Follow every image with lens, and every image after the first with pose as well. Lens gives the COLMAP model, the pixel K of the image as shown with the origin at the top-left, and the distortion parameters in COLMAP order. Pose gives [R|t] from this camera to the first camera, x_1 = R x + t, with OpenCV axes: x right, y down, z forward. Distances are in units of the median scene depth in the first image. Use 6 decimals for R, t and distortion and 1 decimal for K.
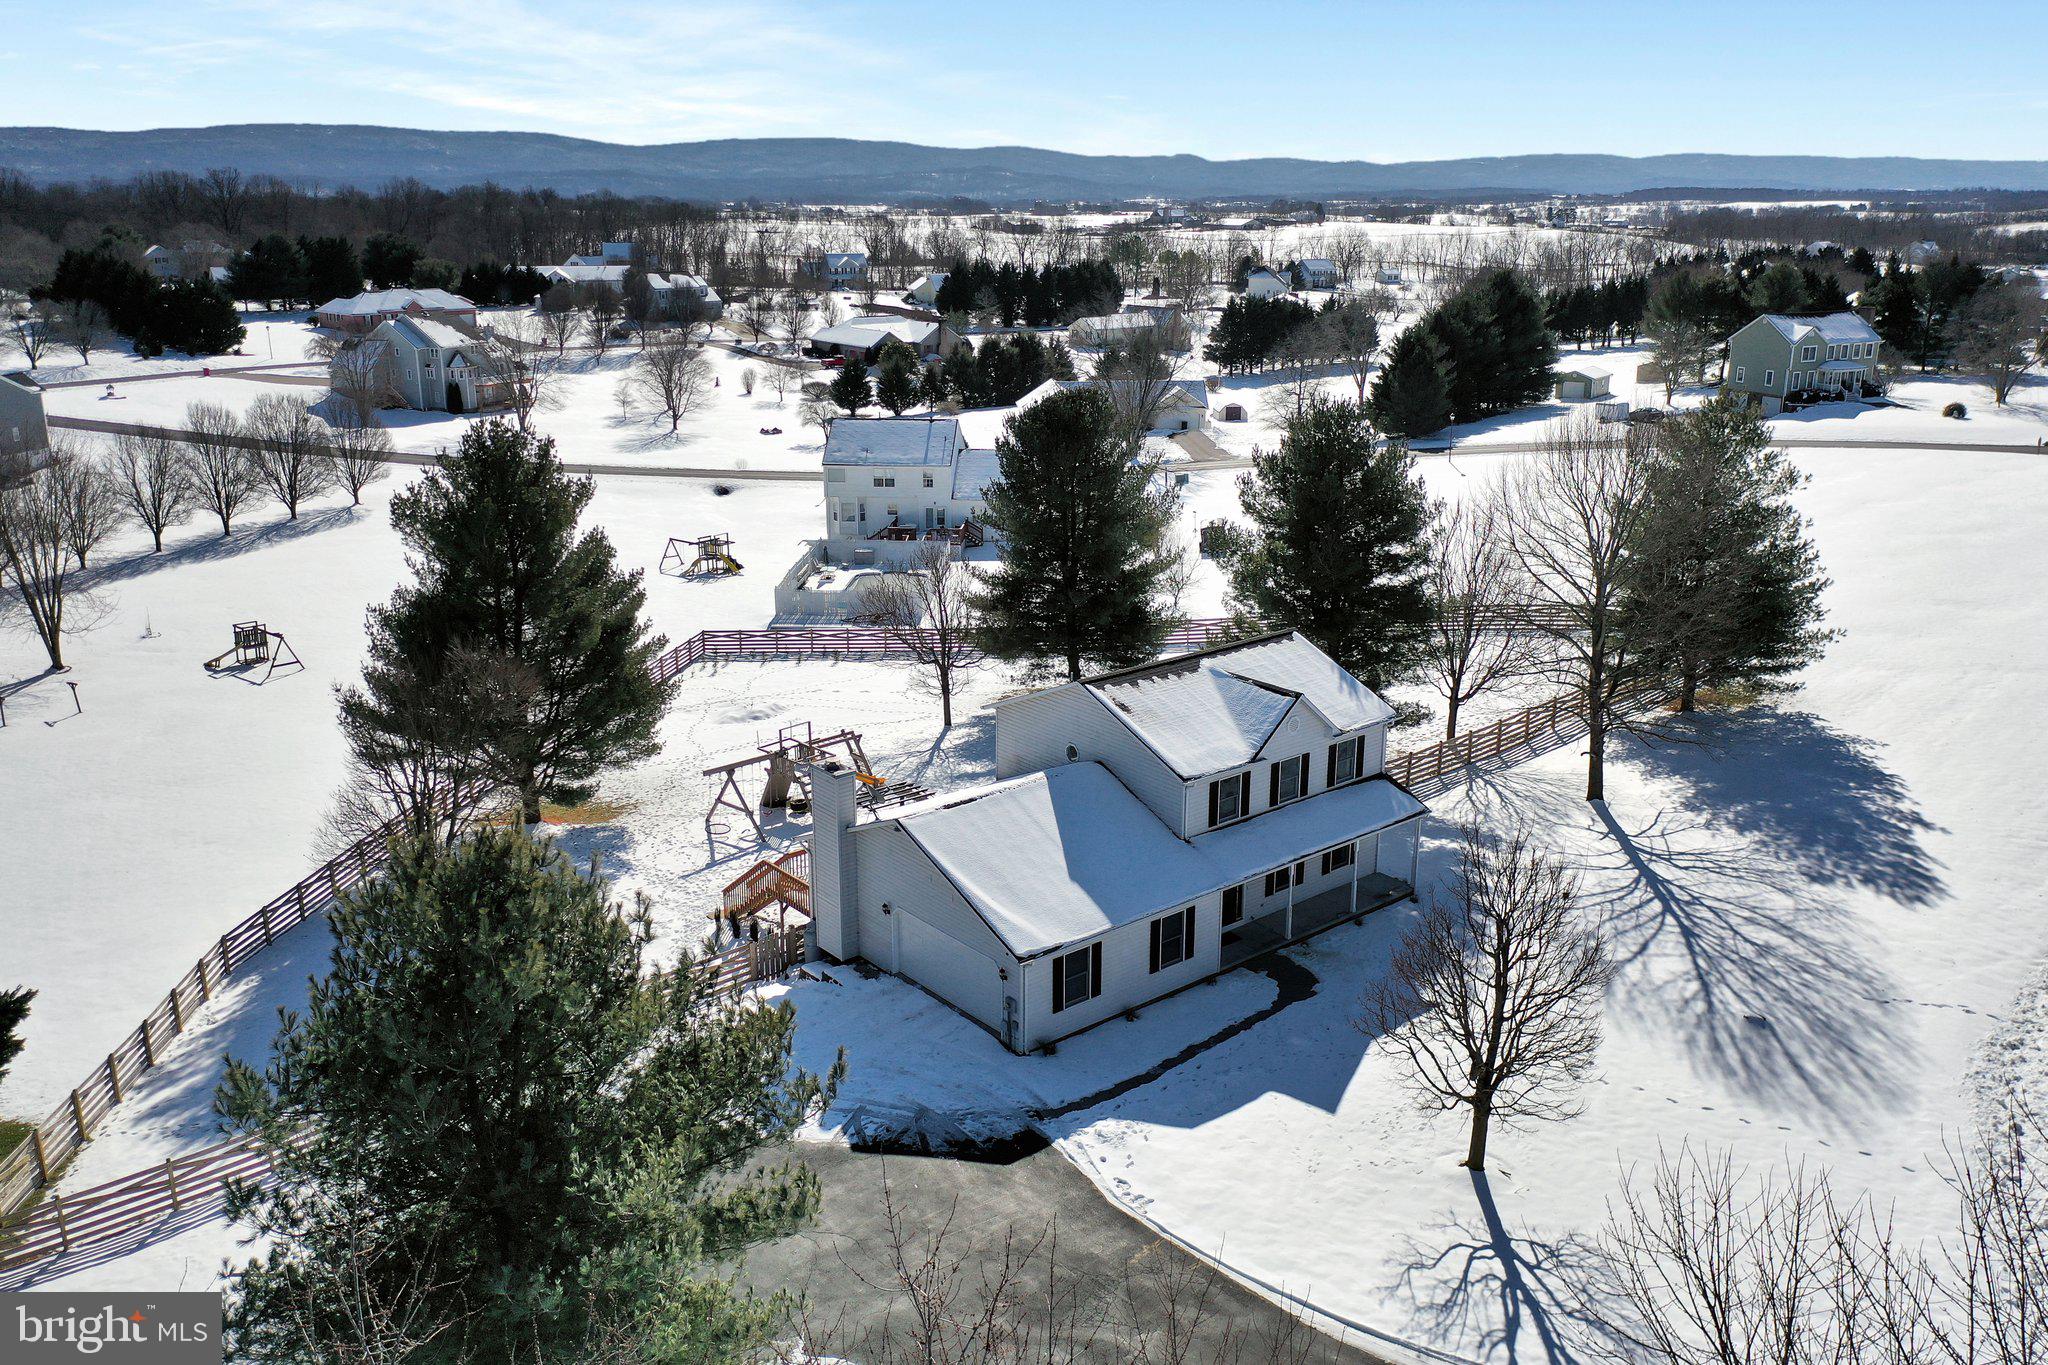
lens RADIAL K [[1624.2, 0, 1024.0], [0, 1624.2, 682.5], [0, 0, 1]] dist [-0.018135, -0.003612]
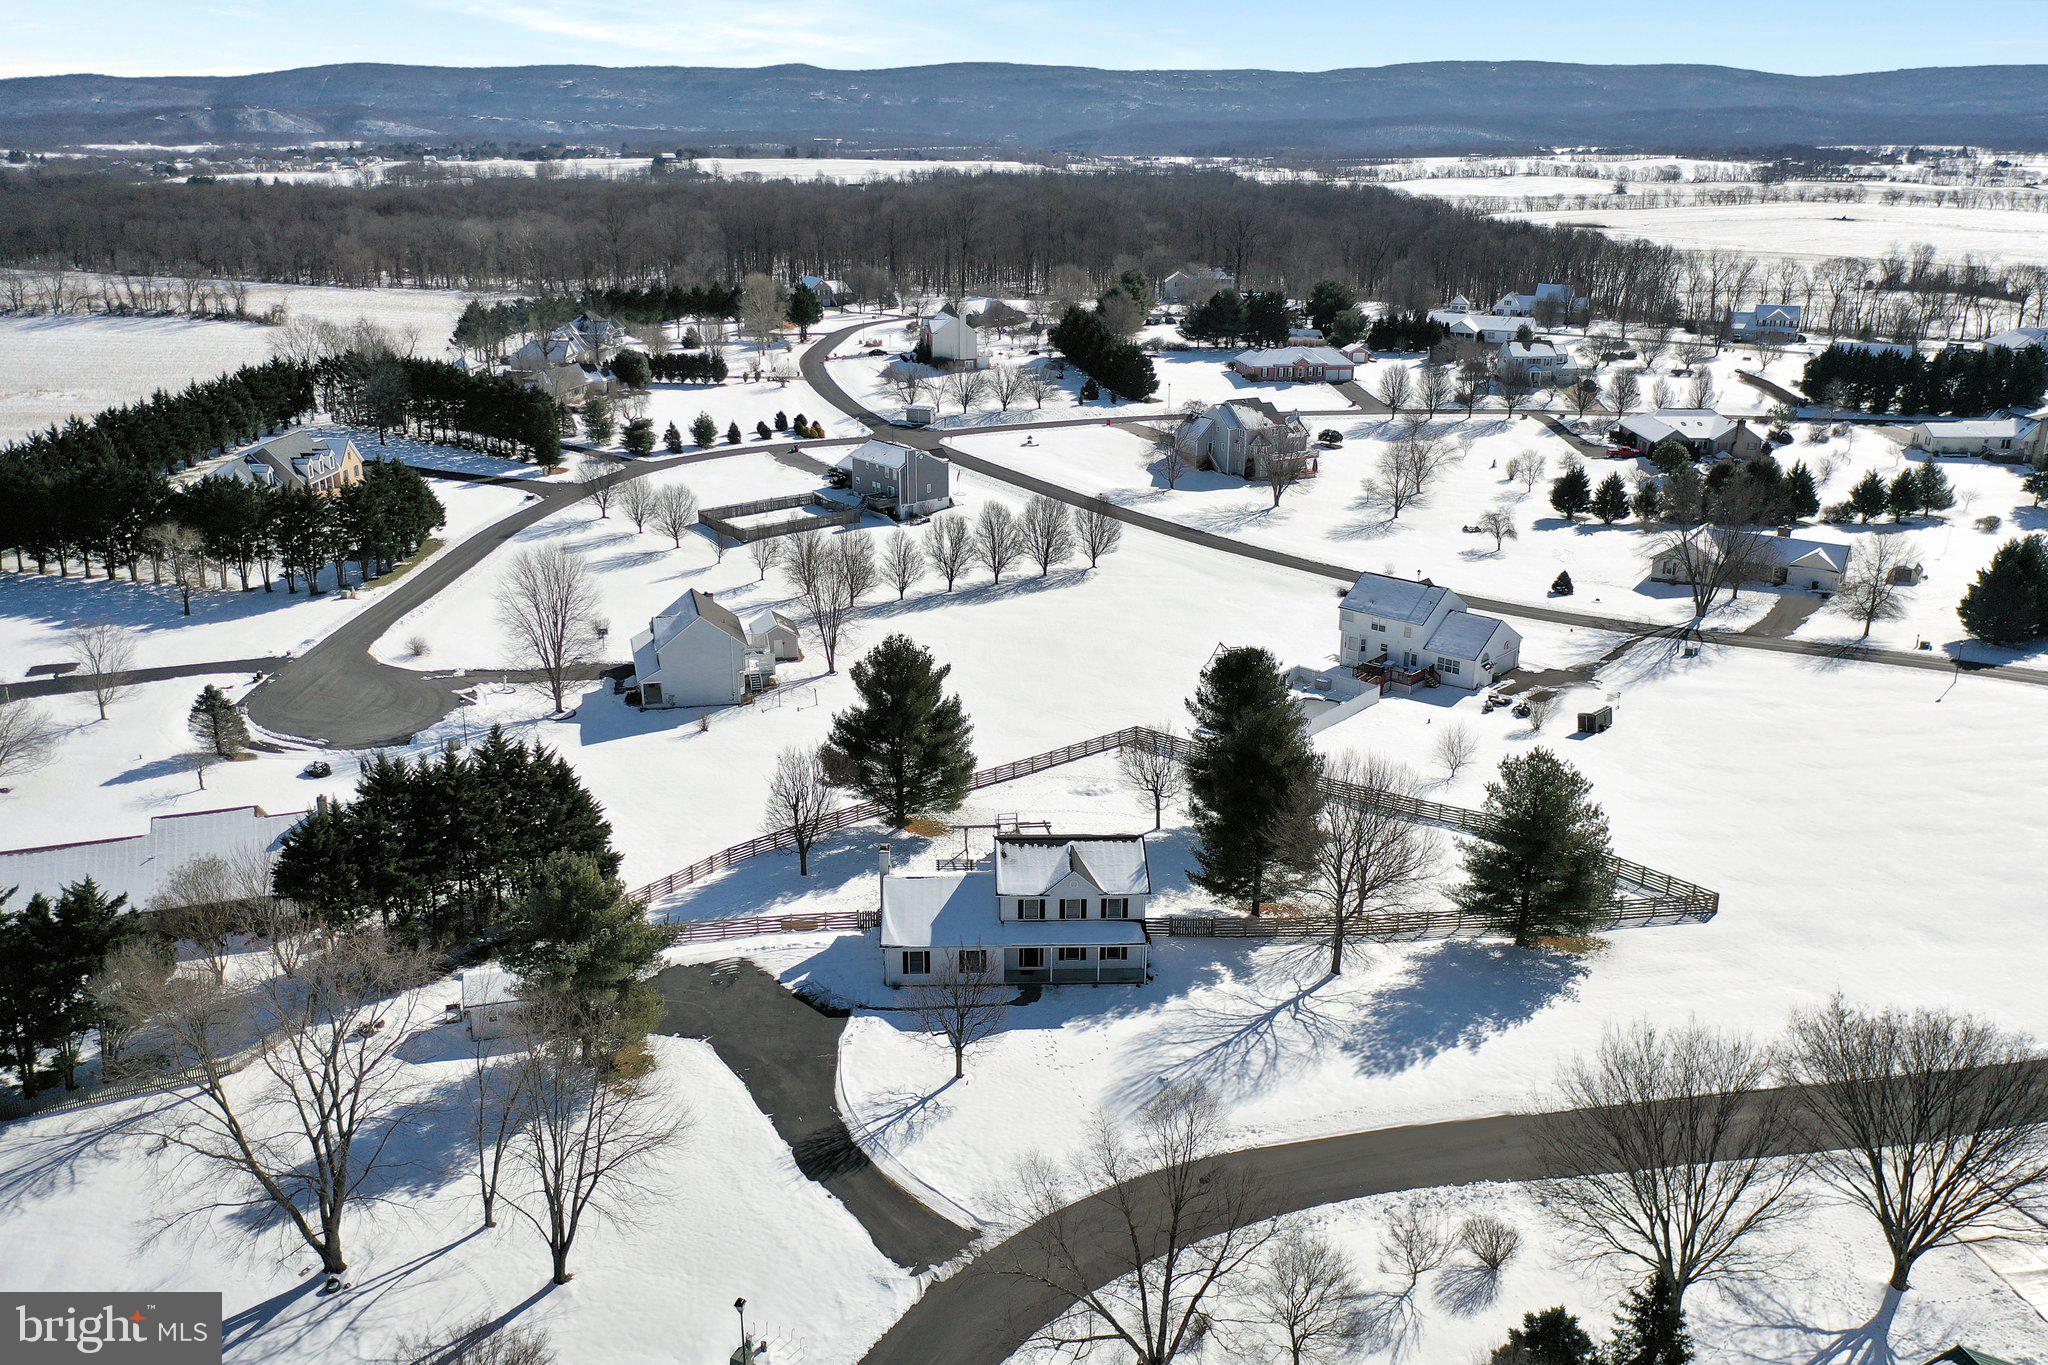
lens RADIAL K [[1631.3, 0, 1016.5], [0, 1631.3, 655.2], [0, 0, 1]] dist [-0.000122, 0.000212]
pose [[0.790624, 0.188752, -0.582483, 1.100296], [-0.176253, 0.981192, 0.078718, -0.358885], [0.586386, 0.040428, 0.809022, -0.653665]]
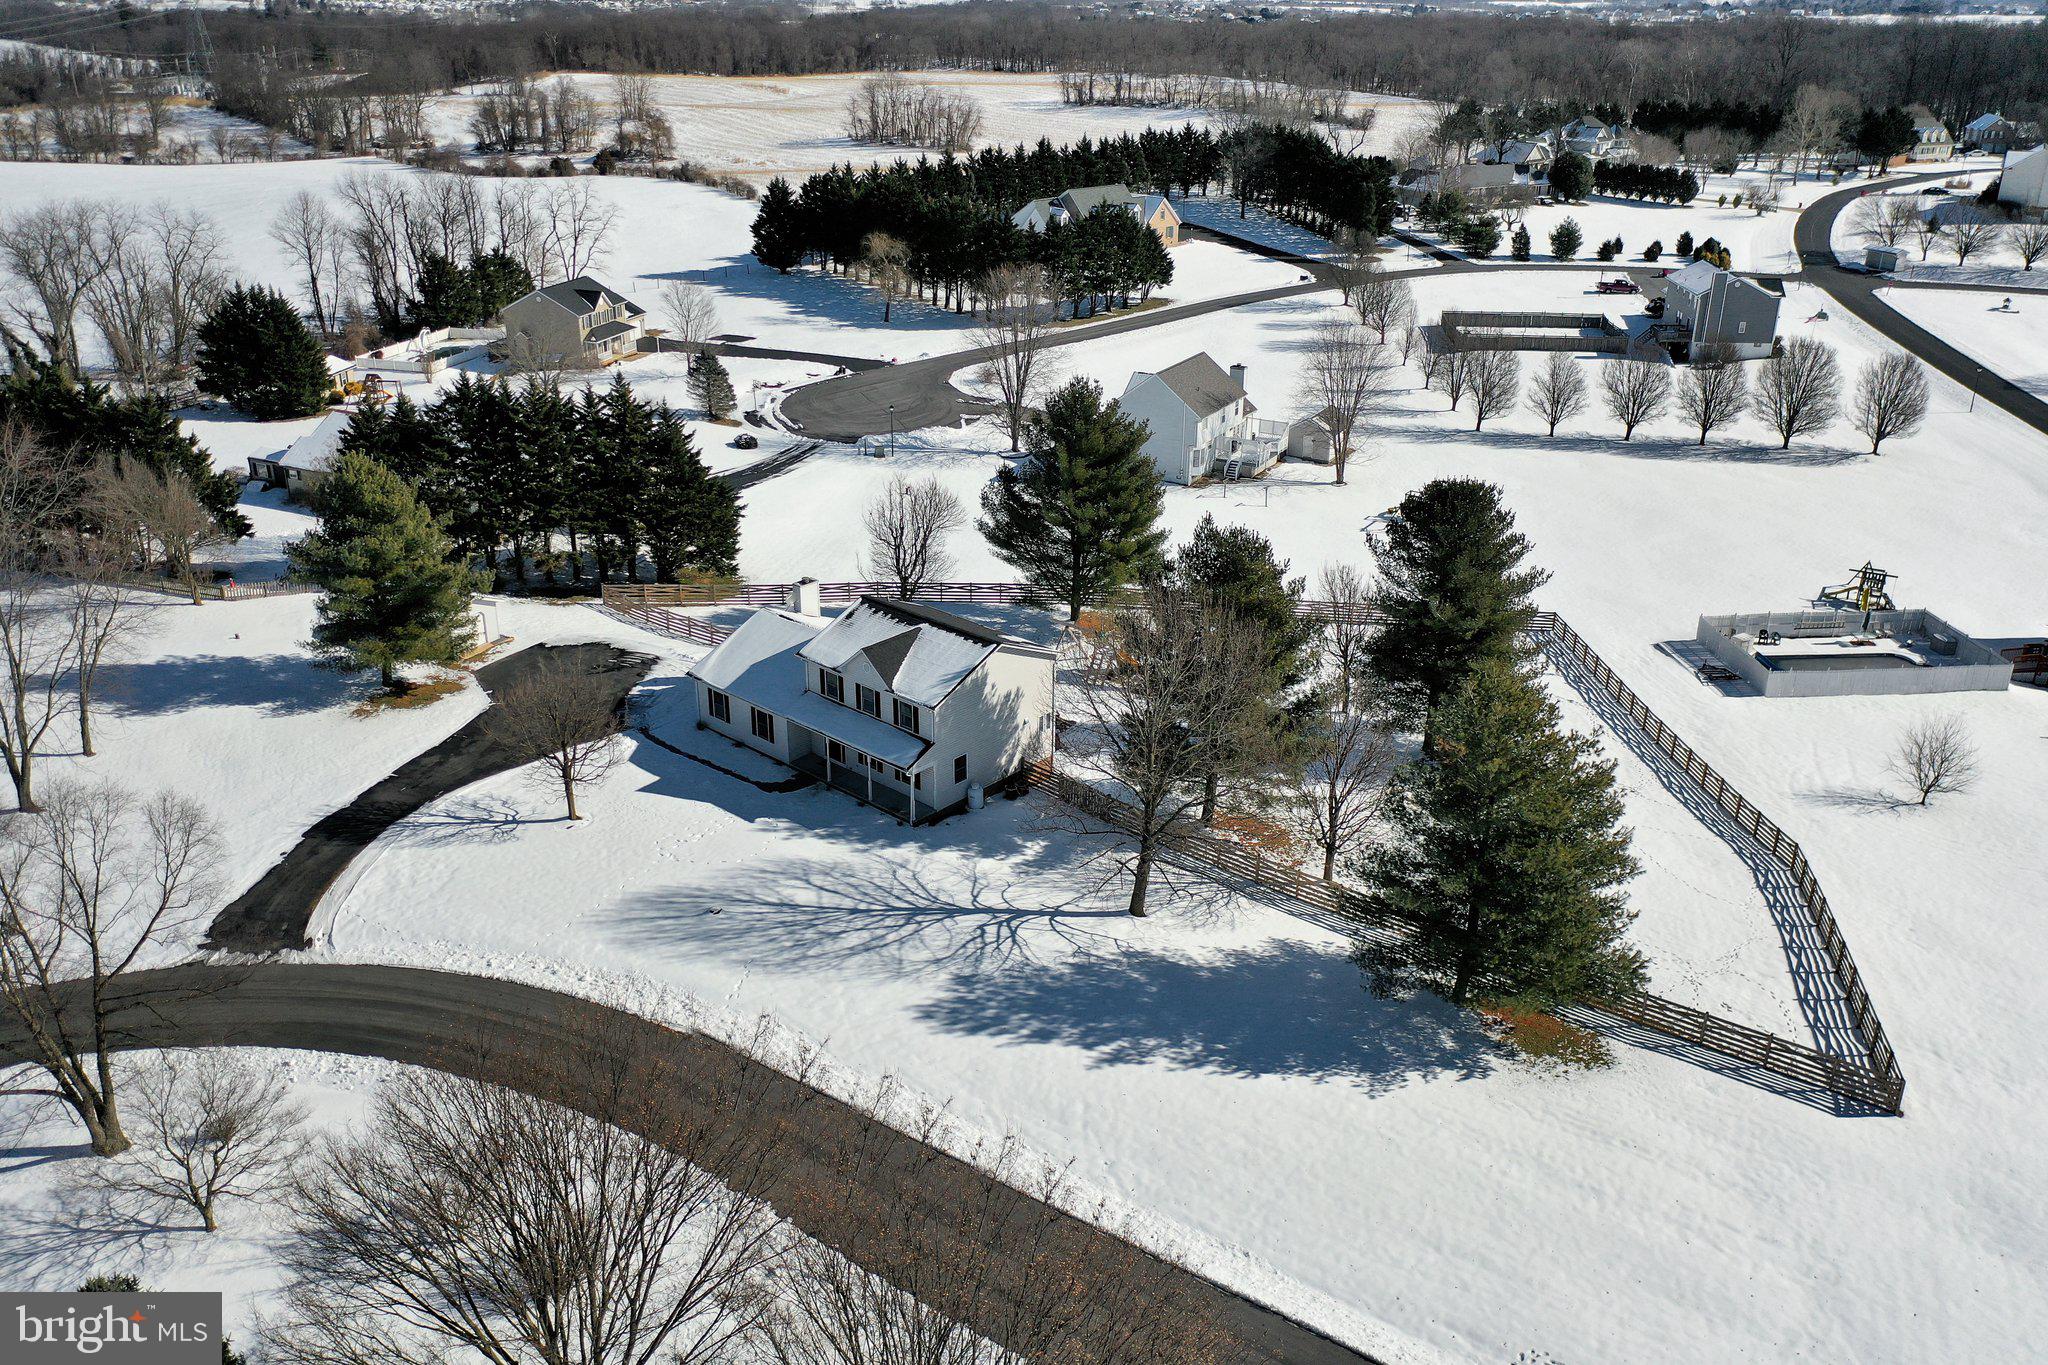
lens RADIAL K [[1614.6, 0, 1016.9], [0, 1614.6, 674.5], [0, 0, 1]] dist [-0.006065, 0.000140]
pose [[0.132061, 0.386710, -0.912697, 1.409543], [-0.283414, 0.897054, 0.339074, -0.472142], [0.949861, 0.213892, 0.228065, 0.670734]]
